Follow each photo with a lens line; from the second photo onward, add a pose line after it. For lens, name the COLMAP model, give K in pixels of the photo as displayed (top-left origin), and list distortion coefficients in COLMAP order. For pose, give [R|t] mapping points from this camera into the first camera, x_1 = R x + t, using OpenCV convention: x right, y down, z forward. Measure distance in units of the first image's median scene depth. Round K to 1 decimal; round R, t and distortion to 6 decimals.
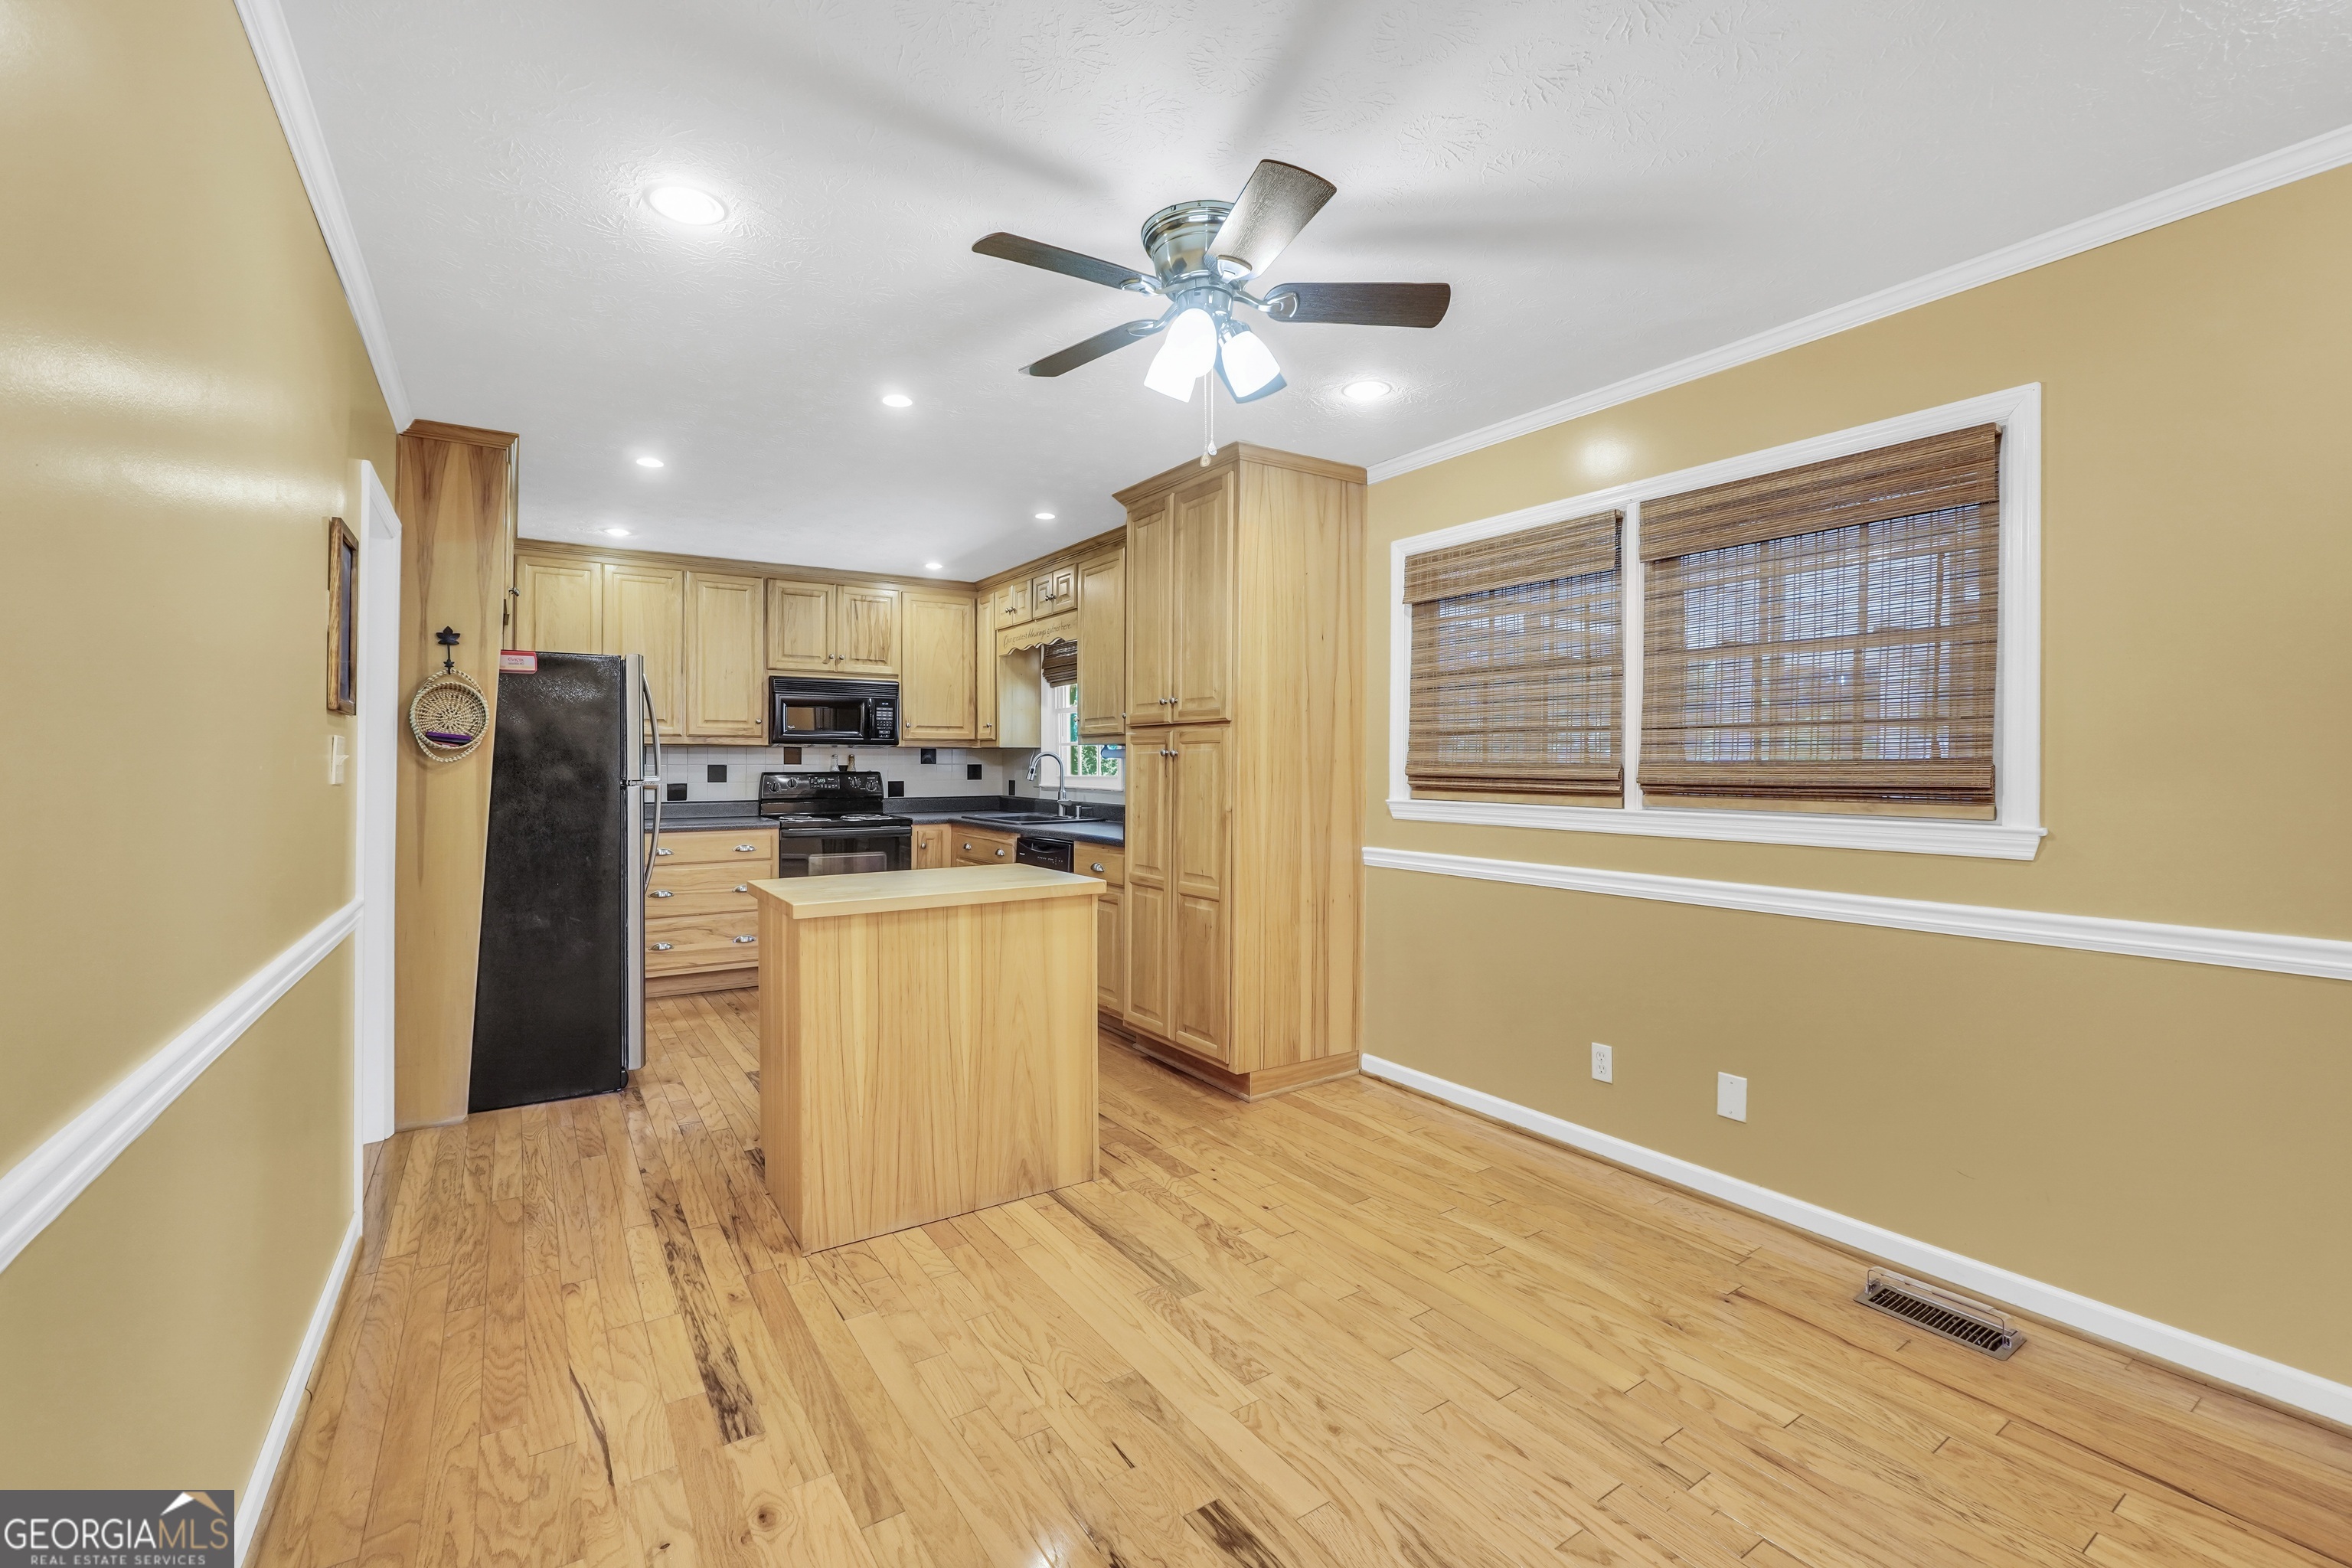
lens RADIAL K [[1011.8, 0, 1148.4], [0, 1011.8, 761.8], [0, 0, 1]] dist [-0.021928, 0.007188]
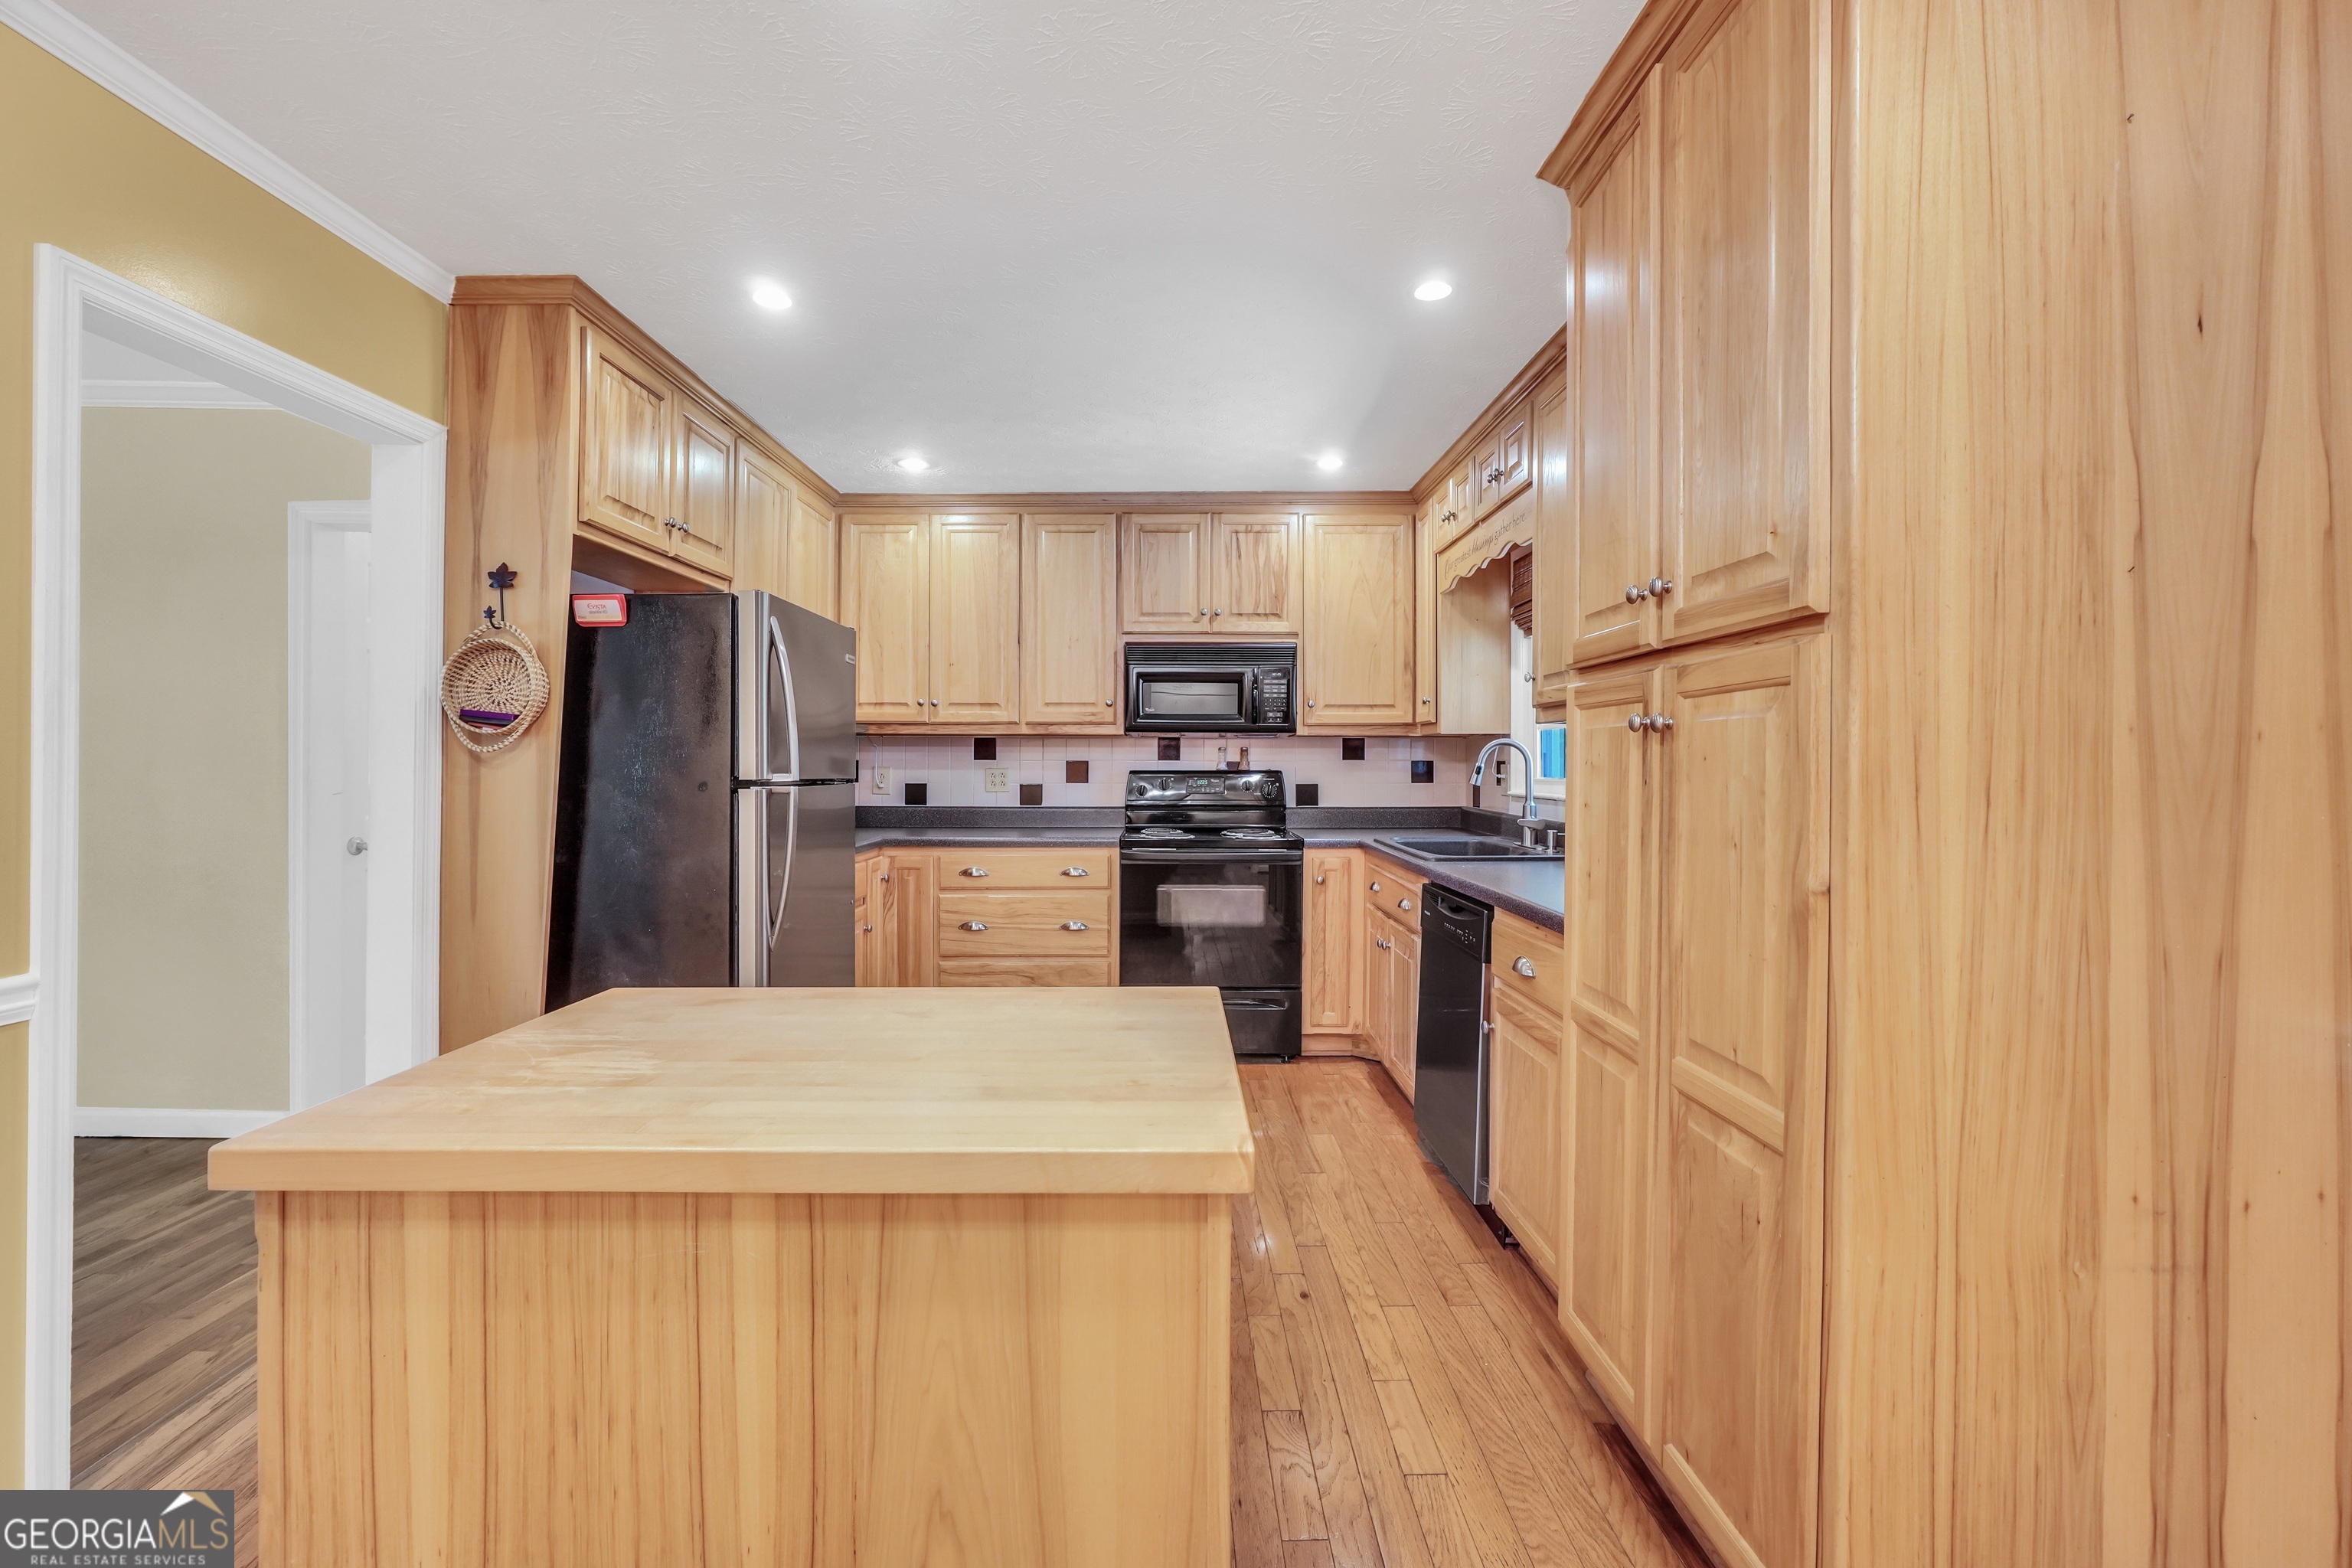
lens RADIAL K [[1011.8, 0, 1148.4], [0, 1011.8, 761.8], [0, 0, 1]] dist [-0.021928, 0.007188]
pose [[0.846045, -0.000565, -0.533111, 0.059870], [0.000191, 1.000000, -0.000758, 0.006372], [0.533112, 0.000540, 0.846045, 0.531229]]
